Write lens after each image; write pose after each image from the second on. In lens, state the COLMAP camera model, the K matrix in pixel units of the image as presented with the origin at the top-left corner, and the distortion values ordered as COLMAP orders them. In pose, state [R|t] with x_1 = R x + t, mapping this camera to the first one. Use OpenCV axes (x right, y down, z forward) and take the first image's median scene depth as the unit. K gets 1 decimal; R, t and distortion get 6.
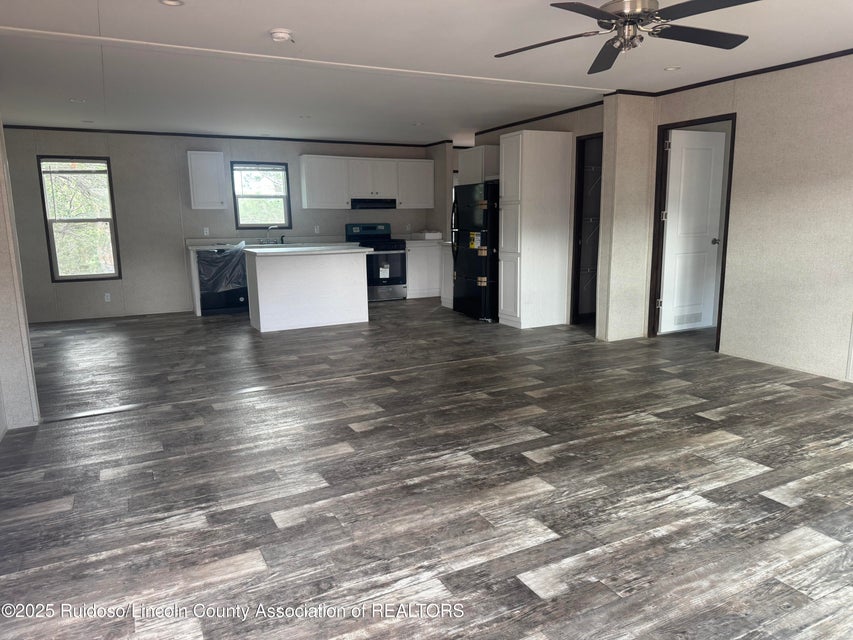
lens RADIAL K [[594.5, 0, 426.9], [0, 594.5, 319.6], [0, 0, 1]] dist [0.028815, -0.003223]
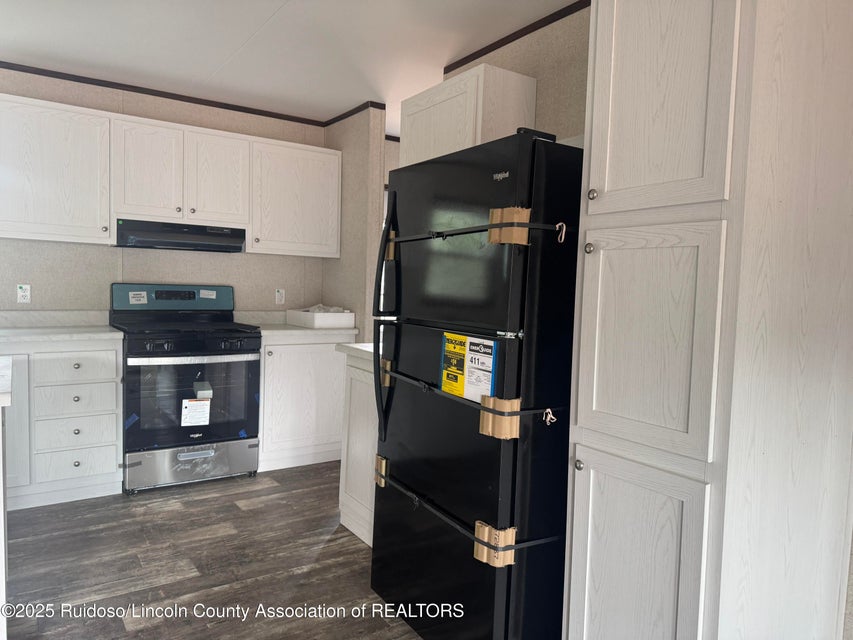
lens RADIAL K [[598.3, 0, 429.3], [0, 598.3, 322.4], [0, 0, 1]] dist [0.007405, -0.003809]
pose [[0.990860, 0.038393, 0.129313, 0.027302], [-0.024324, 0.993781, -0.108668, -0.104934], [-0.132681, 0.104529, 0.985632, 0.634691]]
